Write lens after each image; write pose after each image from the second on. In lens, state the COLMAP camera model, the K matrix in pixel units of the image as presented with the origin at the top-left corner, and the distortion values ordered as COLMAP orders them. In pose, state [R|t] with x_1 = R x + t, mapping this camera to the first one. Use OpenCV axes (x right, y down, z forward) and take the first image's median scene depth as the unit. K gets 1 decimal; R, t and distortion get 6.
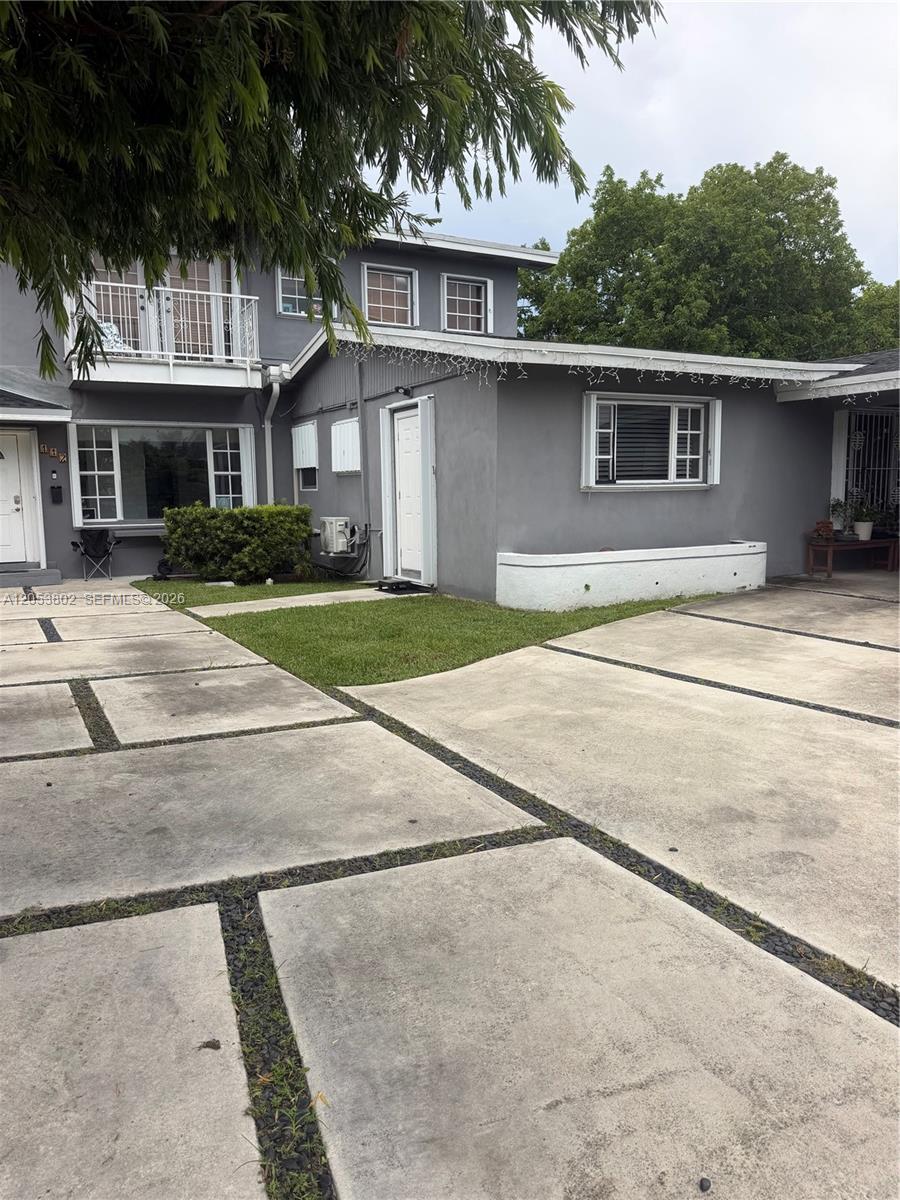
lens RADIAL K [[827.7, 0, 456.4], [0, 827.7, 595.0], [0, 0, 1]] dist [0.142873, -0.242681]
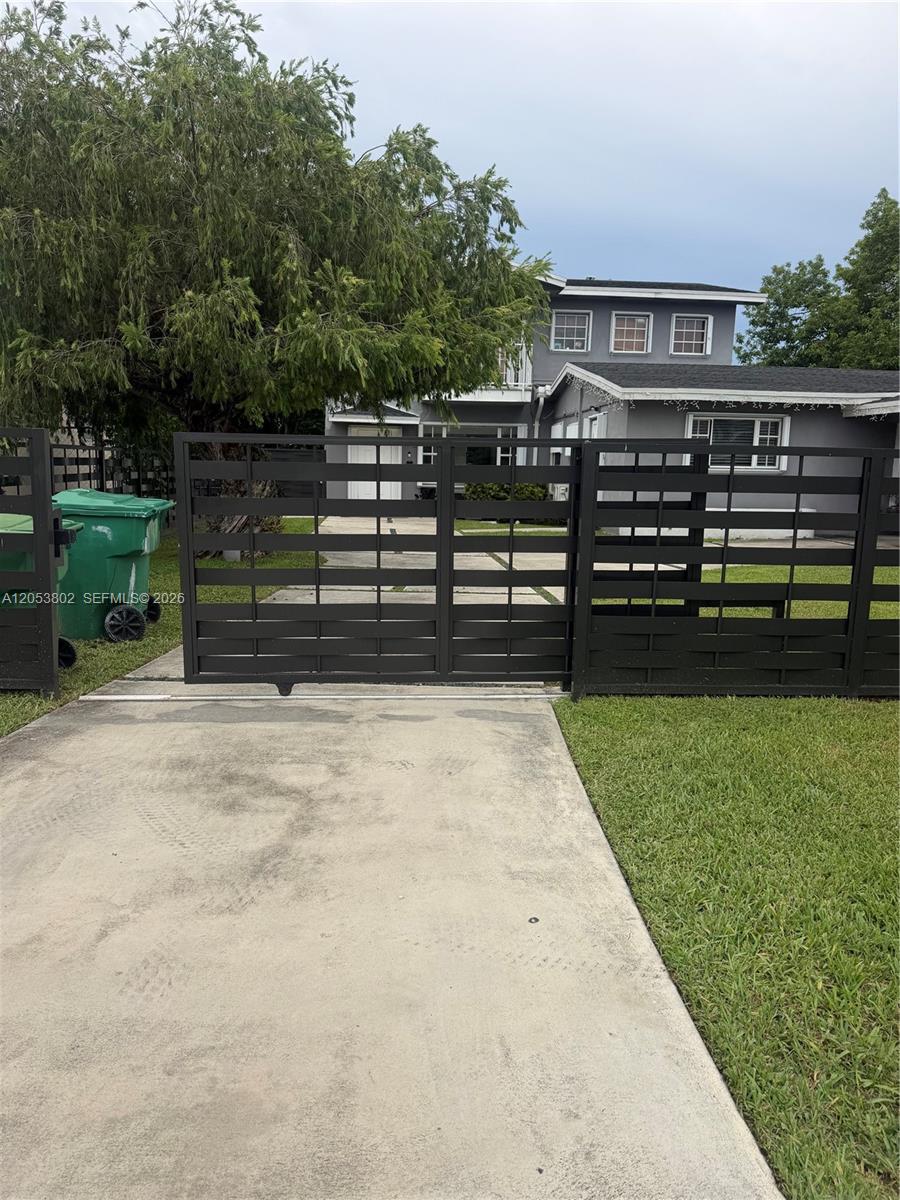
lens RADIAL K [[827.7, 0, 456.4], [0, 827.7, 595.0], [0, 0, 1]] dist [0.142873, -0.242681]
pose [[0.918174, 0.092191, -0.385303, 0.789330], [-0.083400, 0.995733, 0.039507, 0.183583], [0.387301, -0.004140, 0.921944, -1.426246]]
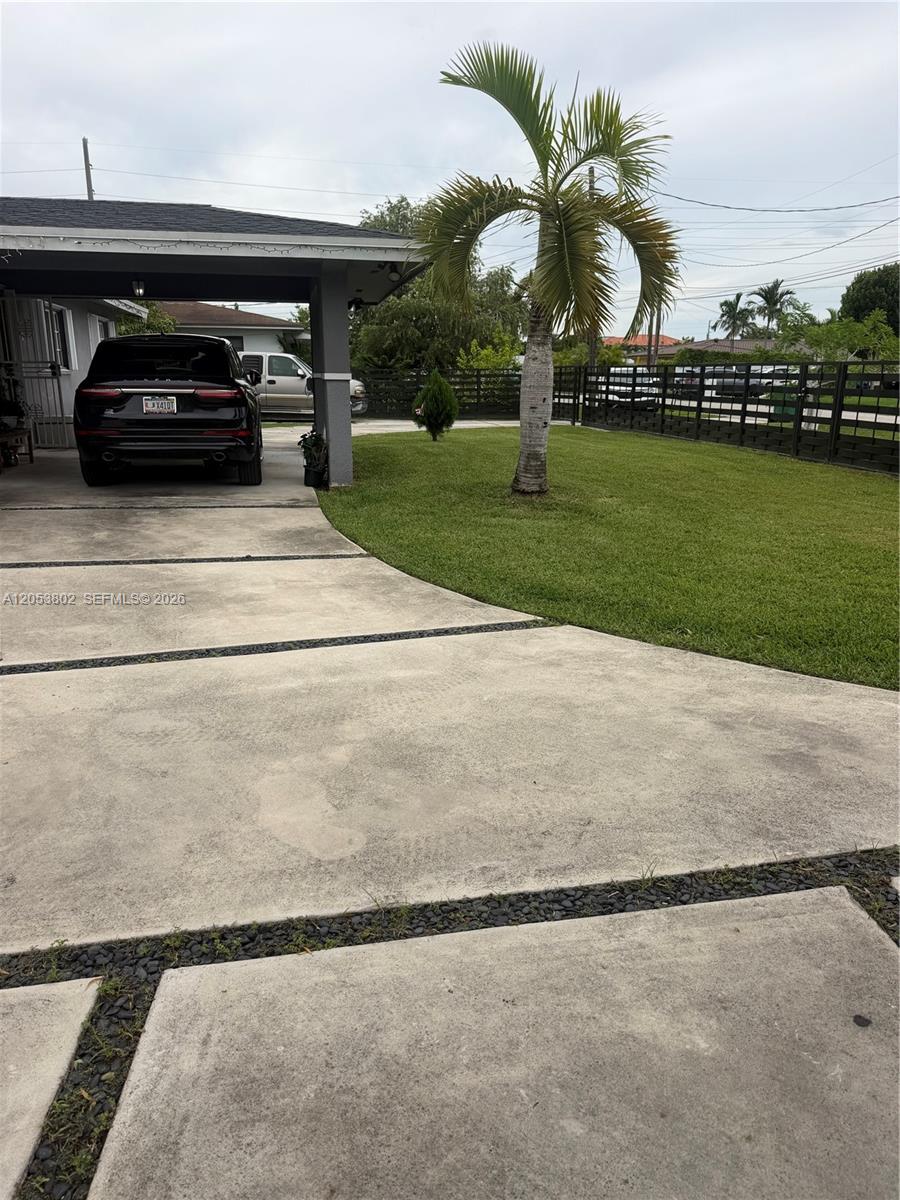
lens RADIAL K [[827.7, 0, 456.4], [0, 827.7, 595.0], [0, 0, 1]] dist [0.142873, -0.242681]
pose [[0.296513, -0.228494, 0.927292, -0.388622], [0.103384, 0.972931, 0.206681, -0.088688], [-0.949416, 0.034584, 0.312110, 0.737847]]
